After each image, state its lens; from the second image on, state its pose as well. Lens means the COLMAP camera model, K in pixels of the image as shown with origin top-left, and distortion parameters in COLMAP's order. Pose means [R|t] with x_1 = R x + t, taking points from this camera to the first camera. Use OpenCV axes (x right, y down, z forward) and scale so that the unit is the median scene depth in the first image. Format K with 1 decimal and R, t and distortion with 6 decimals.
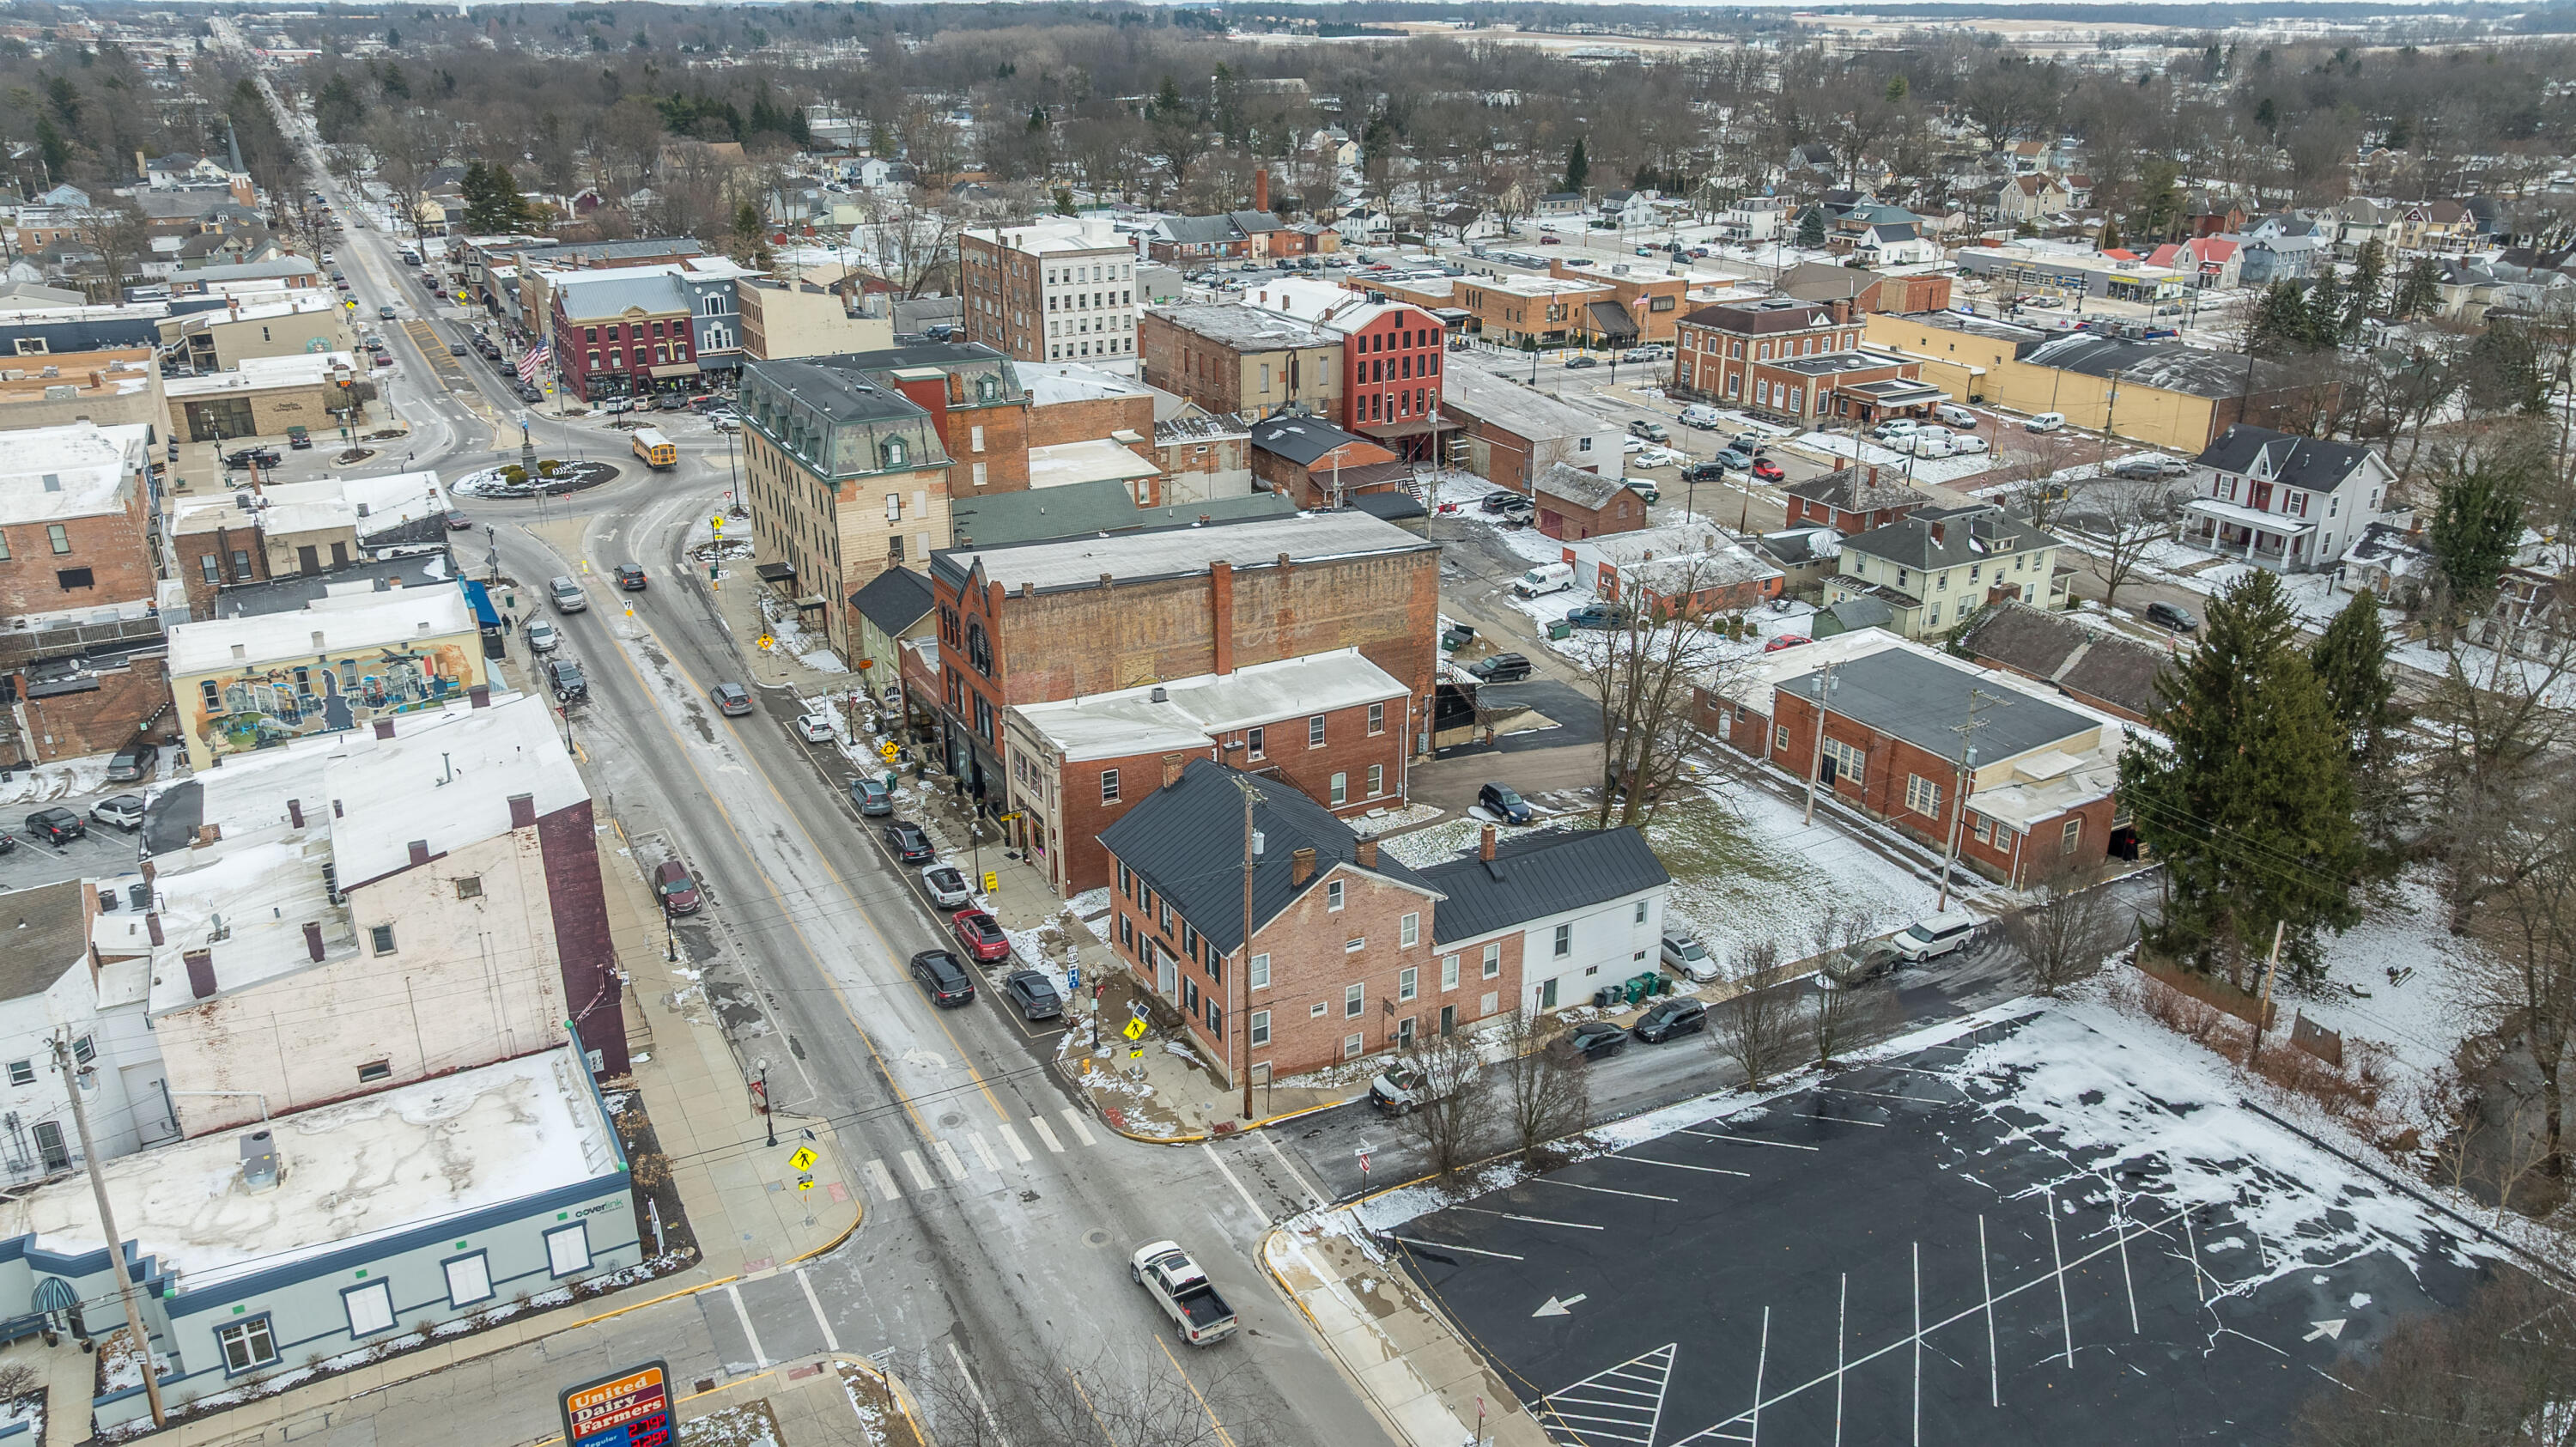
lens RADIAL K [[1813.4, 0, 1290.2], [0, 1813.4, 734.7], [0, 0, 1]] dist [-0.028292, 0.019400]
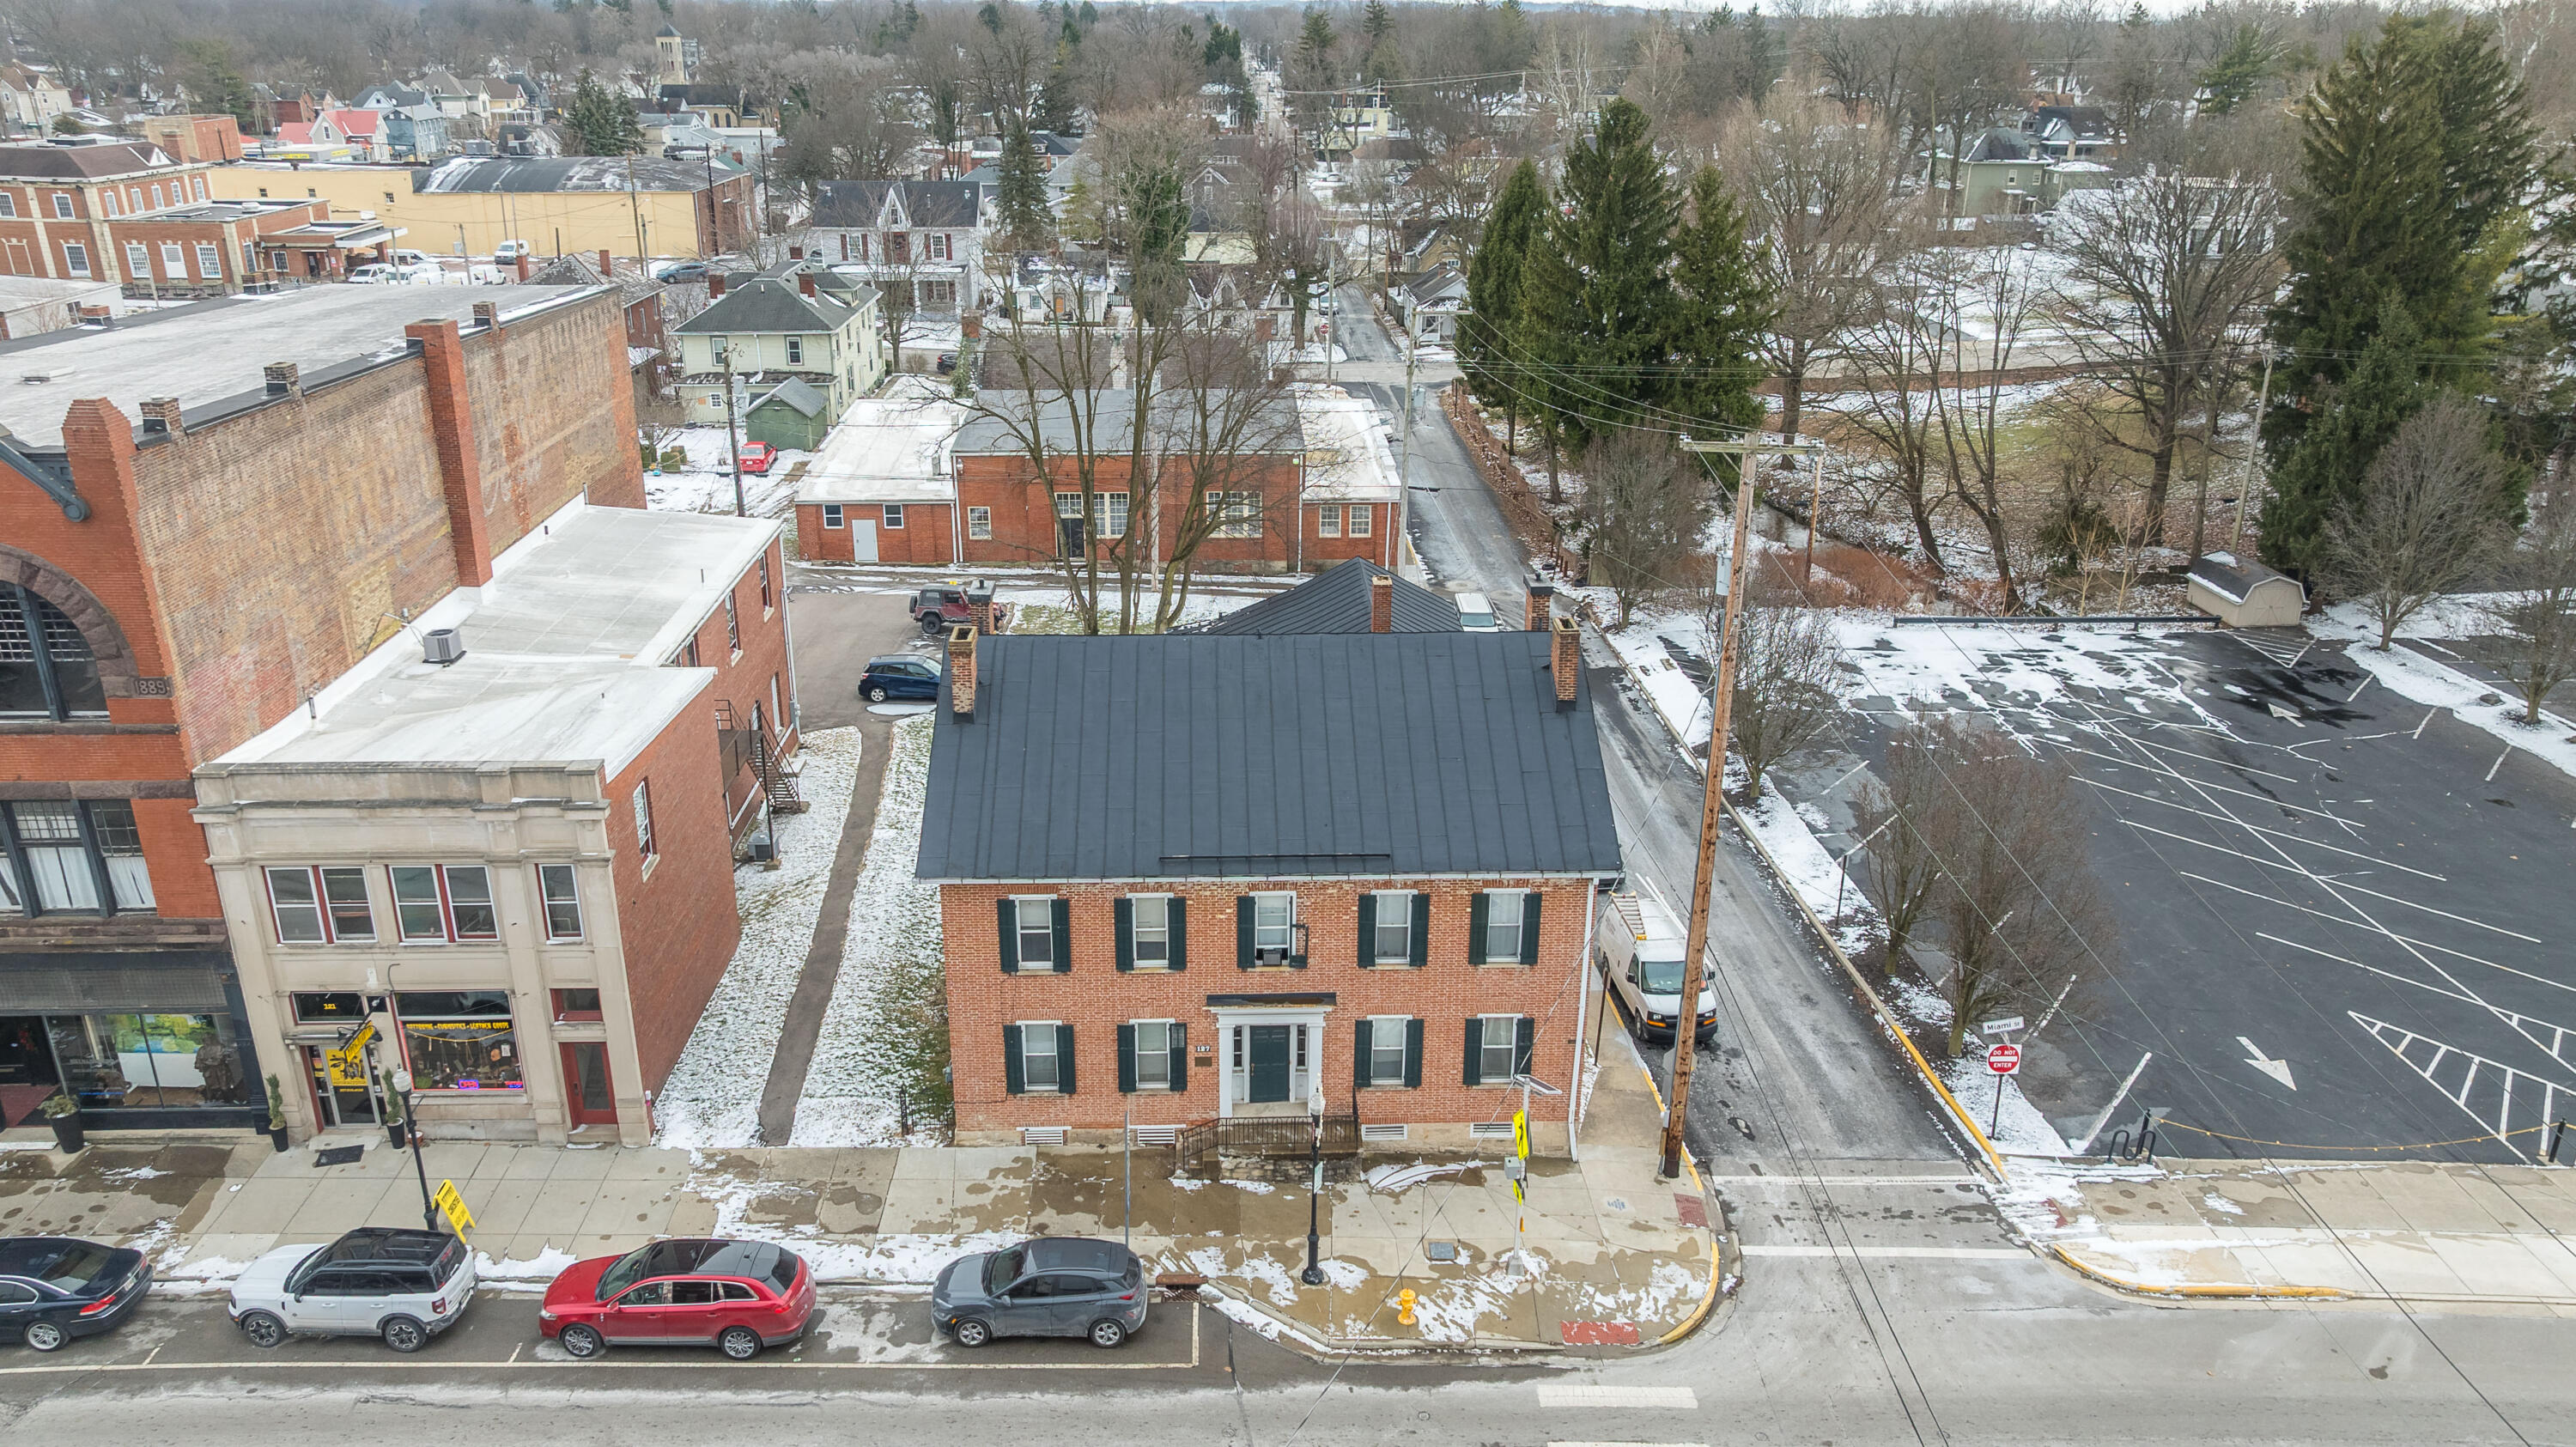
lens RADIAL K [[1813.4, 0, 1292.6], [0, 1813.4, 724.2], [0, 0, 1]] dist [-0.028292, 0.019400]
pose [[0.449465, -0.322770, 0.832947, -0.335249], [0.324717, 0.927689, 0.184264, -0.018500], [-0.832190, 0.187652, 0.521772, 0.620268]]
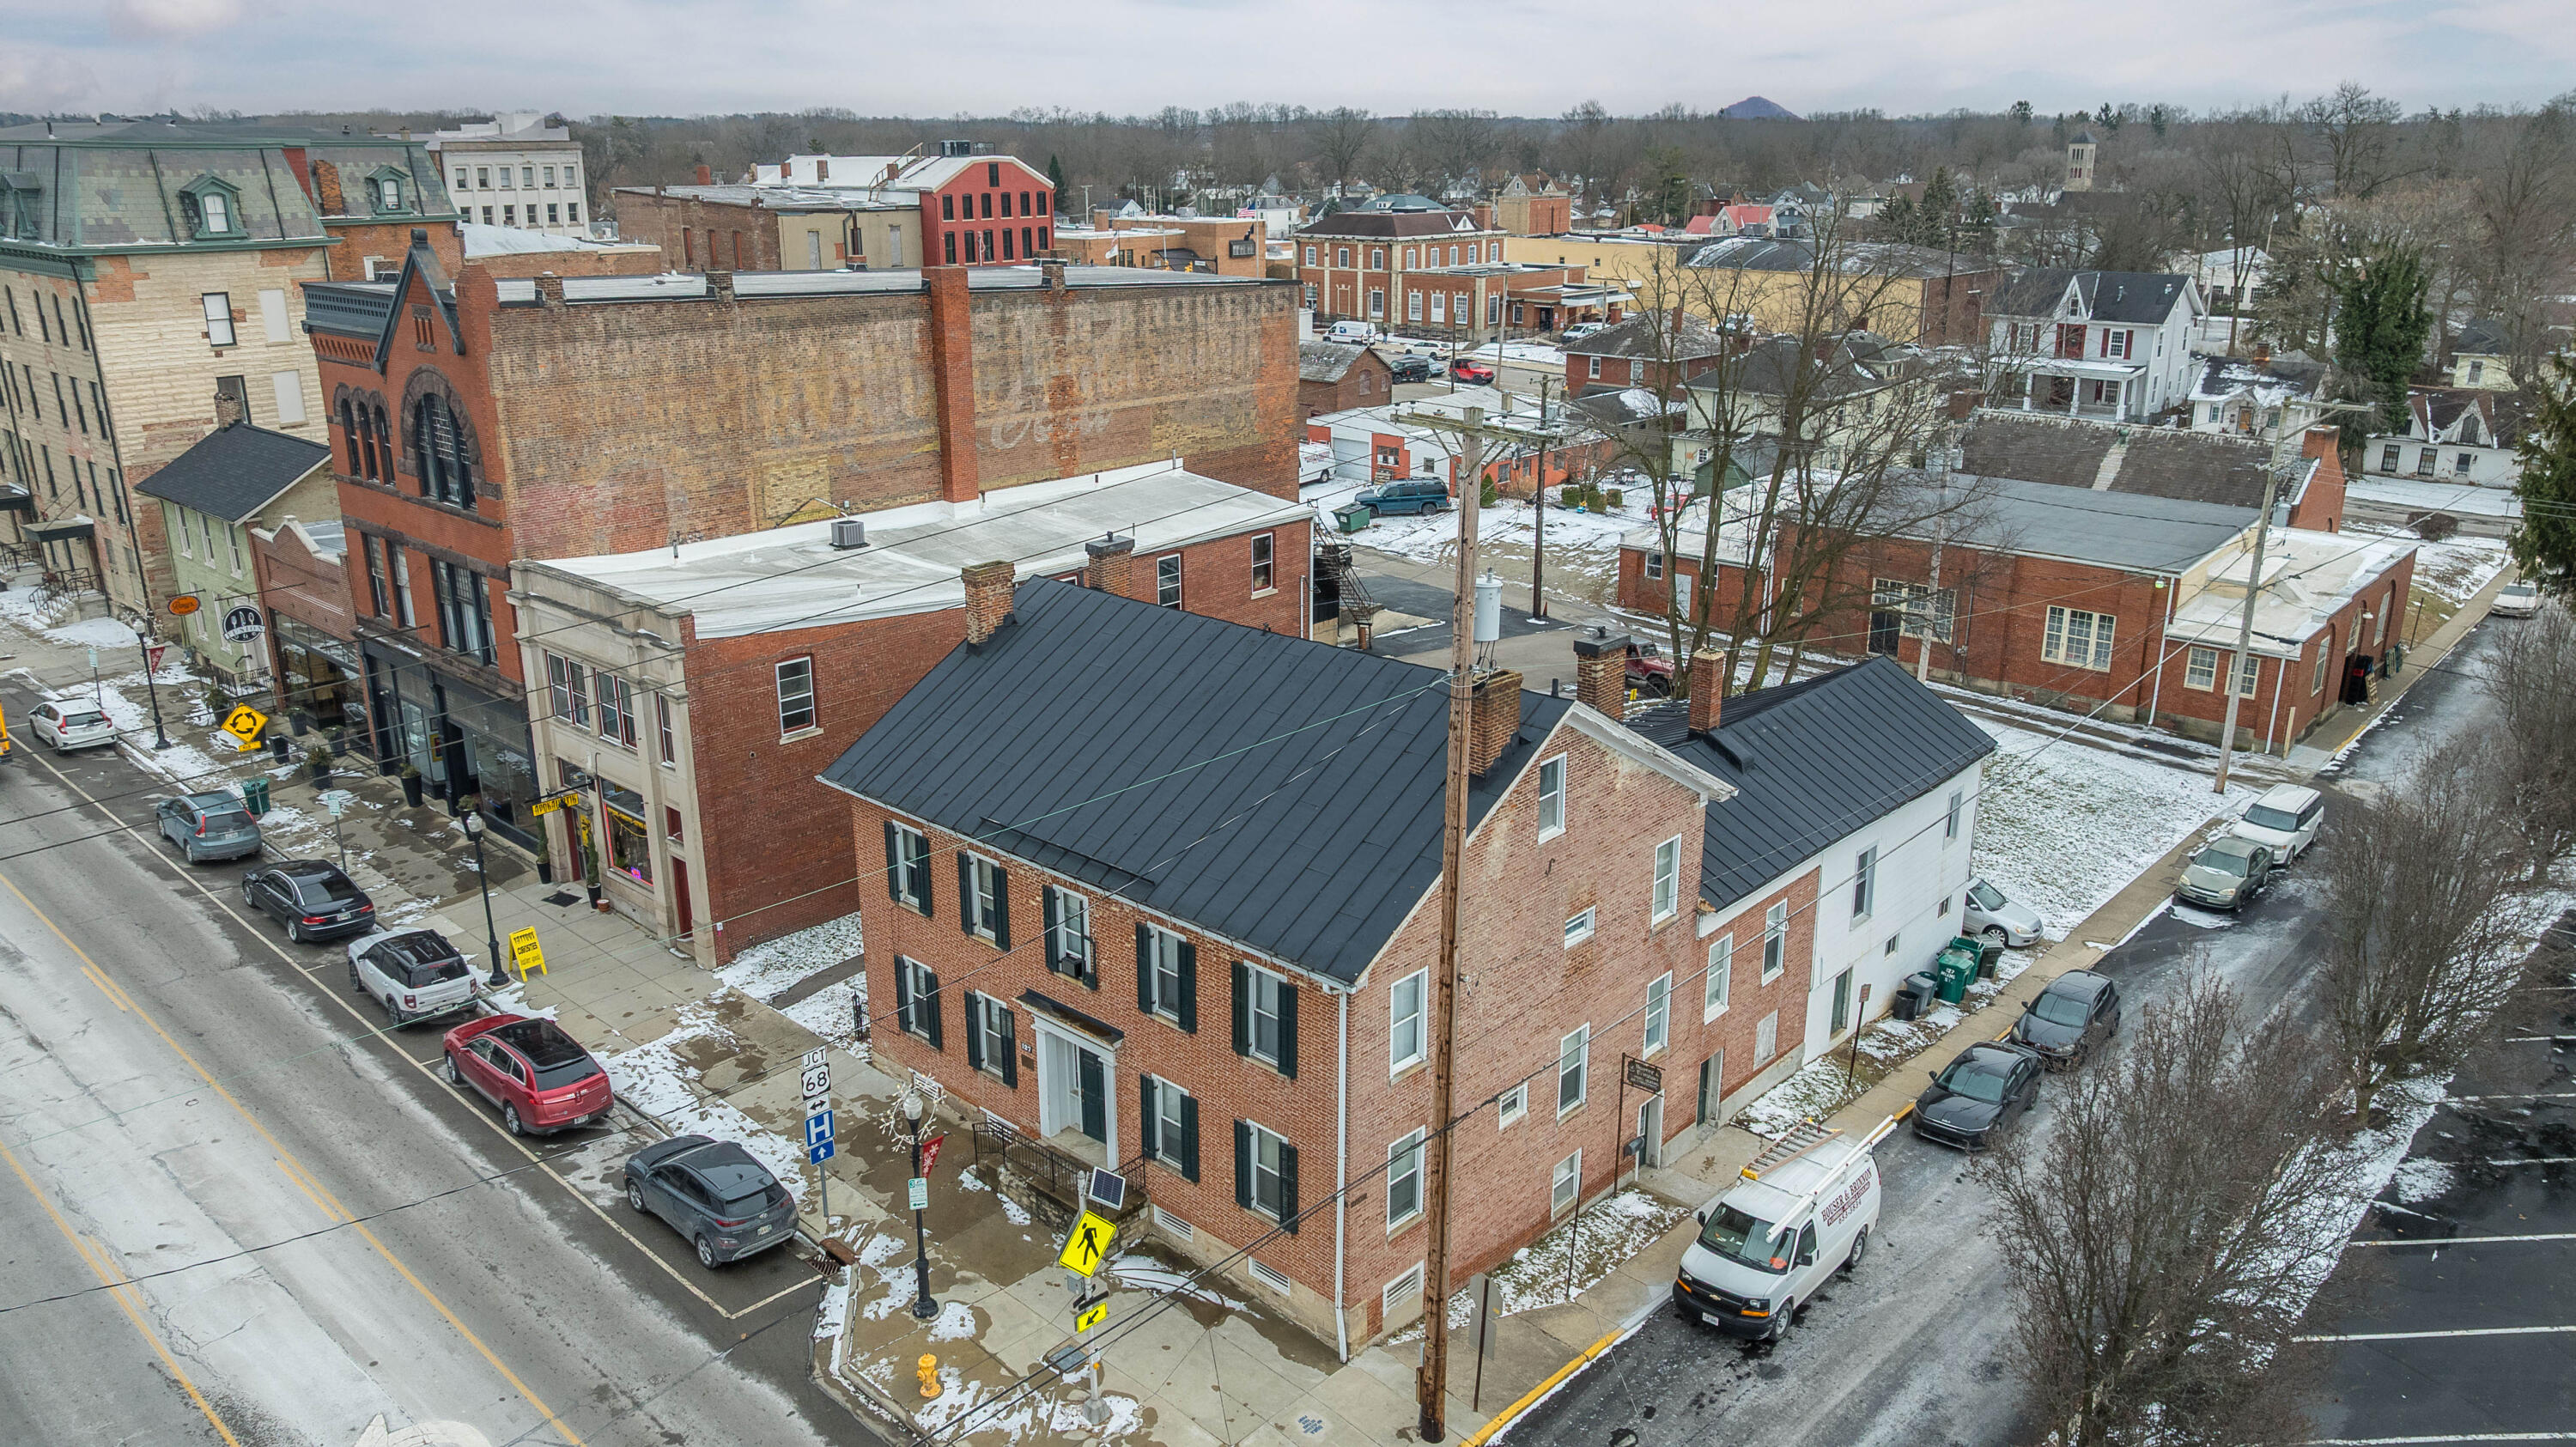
lens RADIAL K [[1813.4, 0, 1290.1], [0, 1813.4, 729.0], [0, 0, 1]] dist [-0.028292, 0.019400]
pose [[0.949605, -0.099930, 0.297095, -0.108683], [0.120019, 0.991506, -0.050117, 0.067667], [-0.289563, 0.083249, 0.953532, 0.505217]]
